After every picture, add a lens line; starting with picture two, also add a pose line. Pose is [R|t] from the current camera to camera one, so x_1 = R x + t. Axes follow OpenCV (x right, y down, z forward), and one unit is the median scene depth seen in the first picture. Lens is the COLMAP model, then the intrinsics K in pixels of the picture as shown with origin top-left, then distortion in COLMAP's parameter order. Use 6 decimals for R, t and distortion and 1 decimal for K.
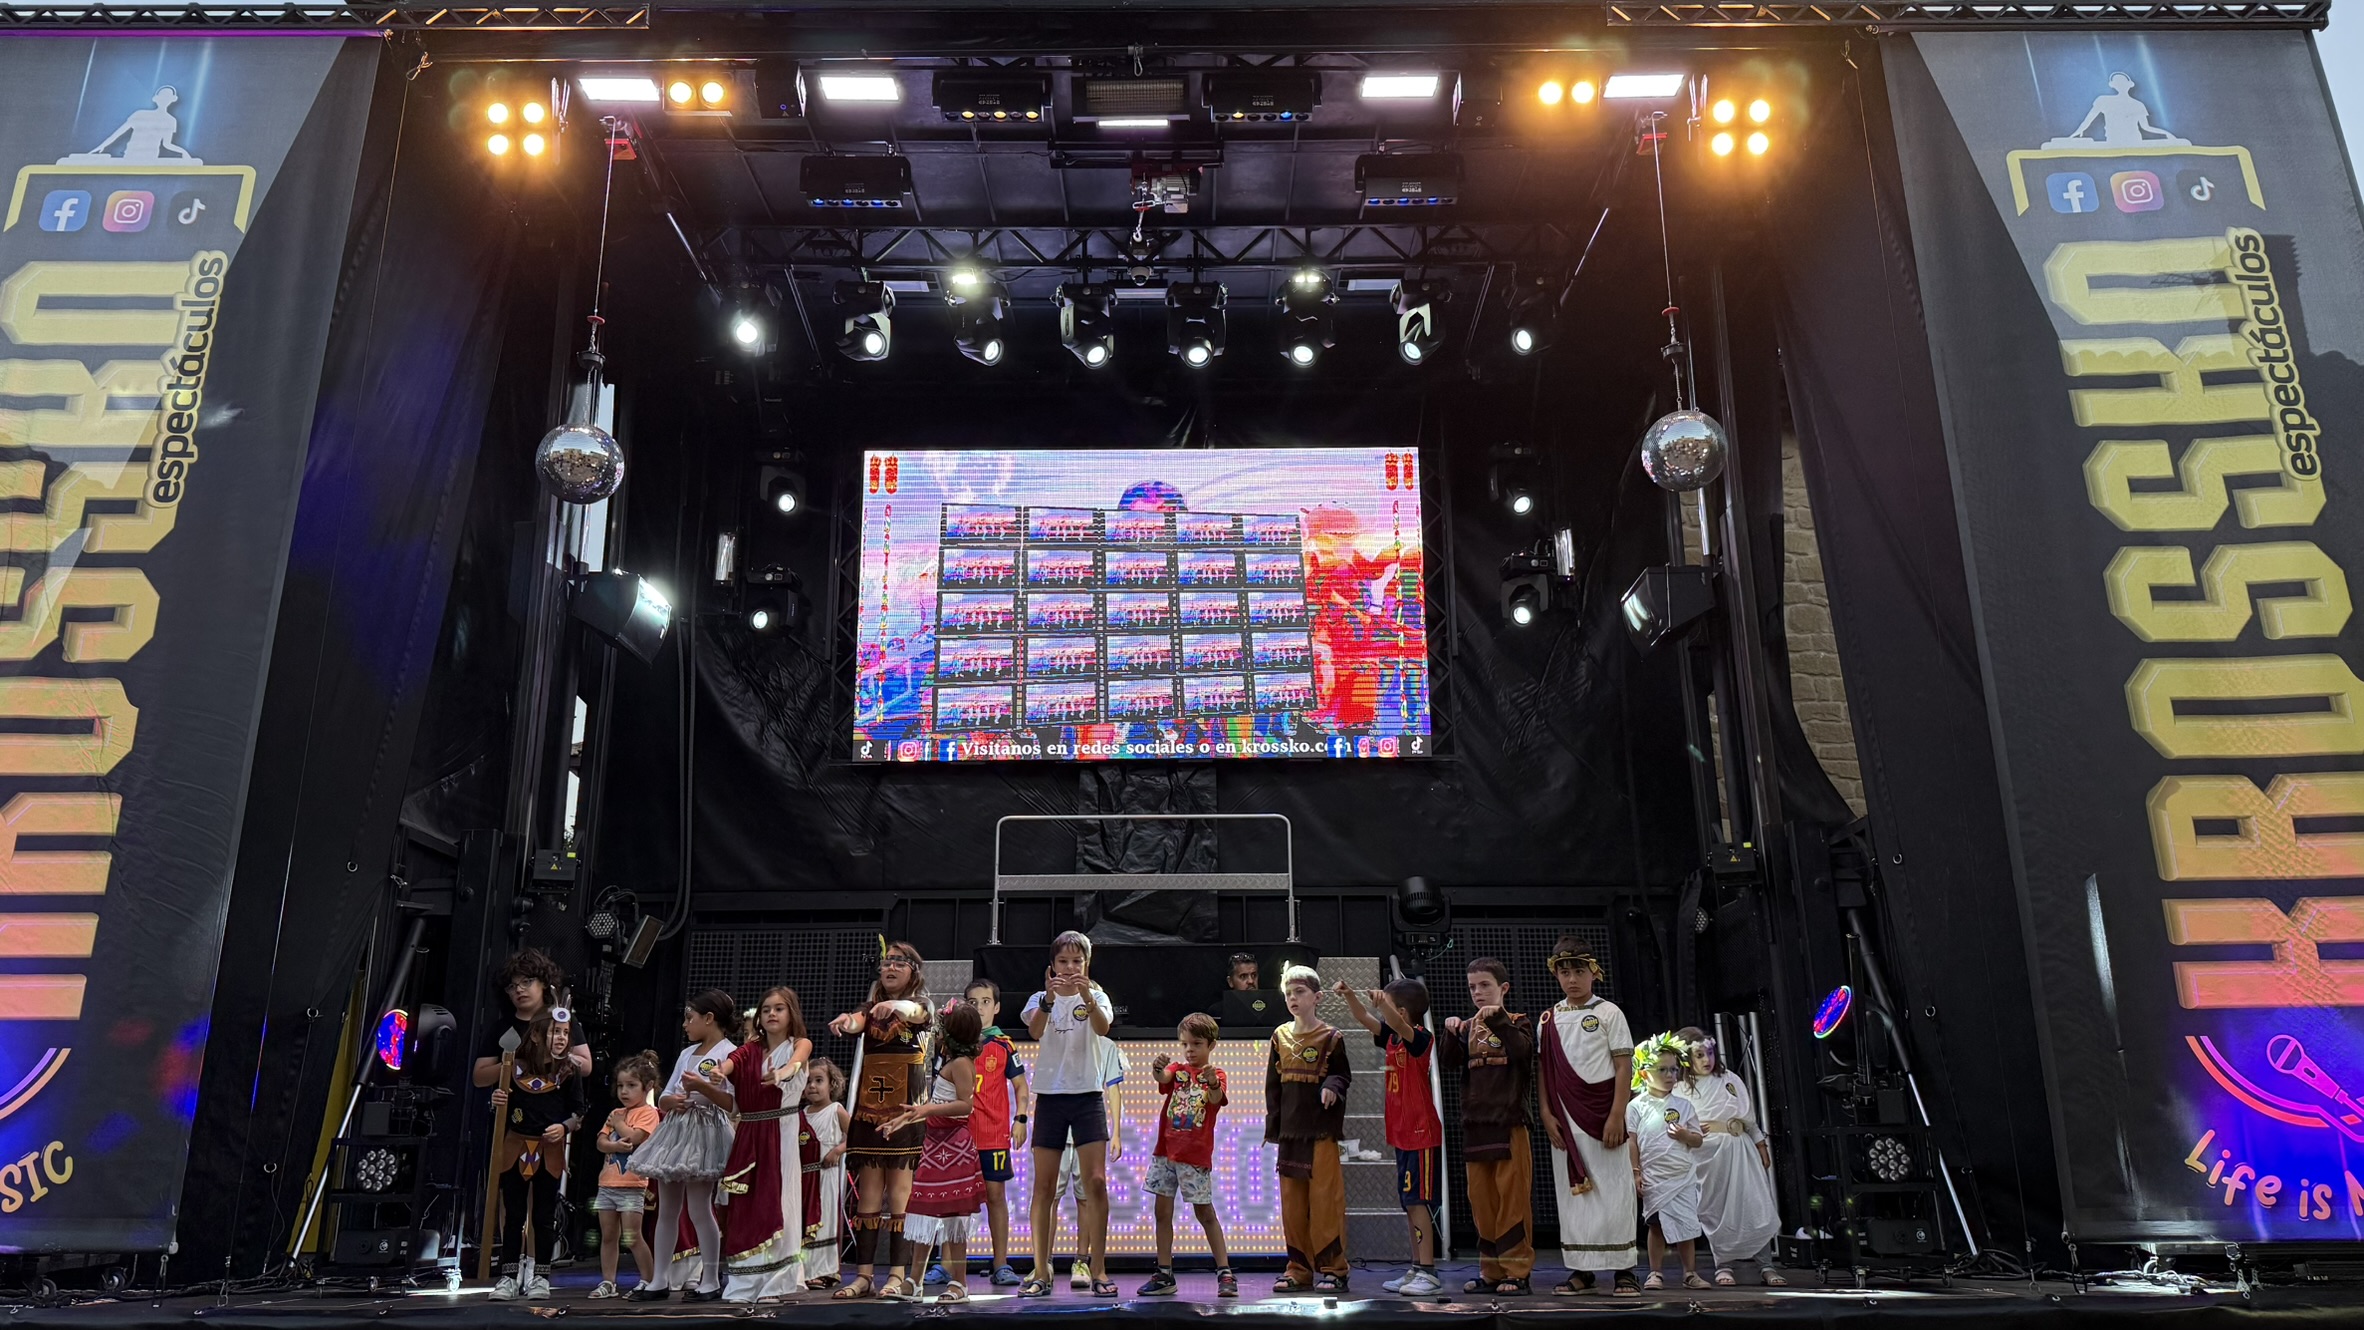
lens RADIAL K [[1658.3, 0, 1173.6], [0, 1658.3, 660.4], [0, 0, 1]] dist [0.004876, 0.000400]
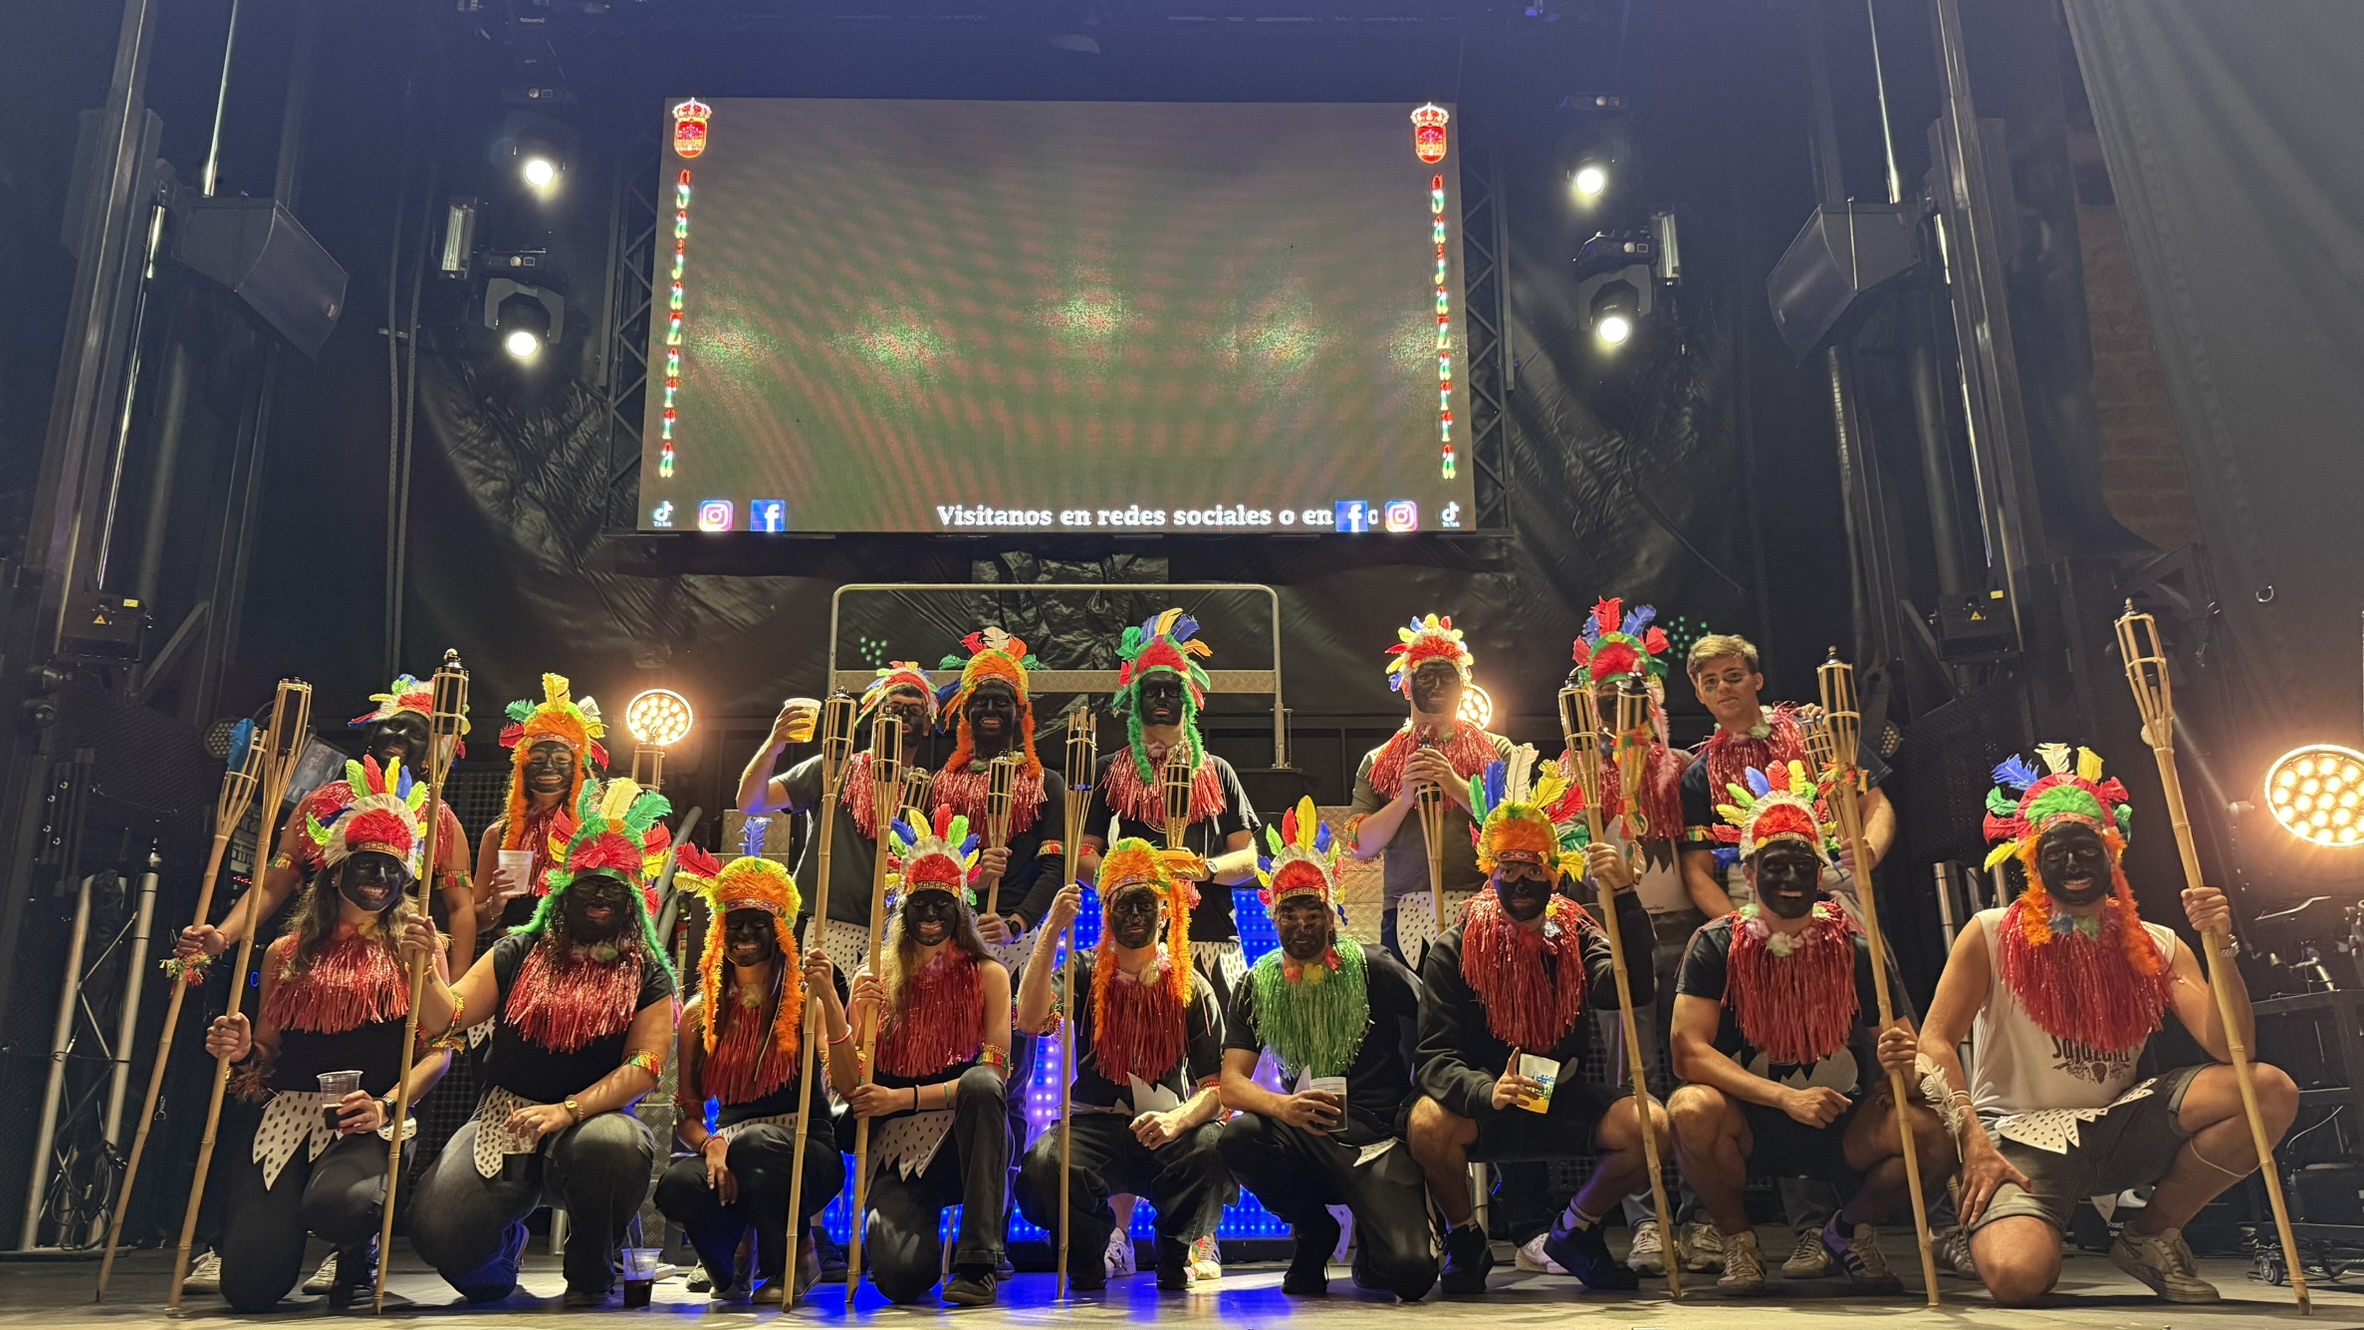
lens RADIAL K [[1713.0, 0, 1181.1], [0, 1713.0, 689.6], [0, 0, 1]] dist [0.000662, -0.028359]
pose [[0.999417, 0.005775, 0.033647, 0.007513], [-0.006811, 0.999504, 0.030758, 0.102442], [-0.033453, -0.030970, 0.998960, 0.279366]]
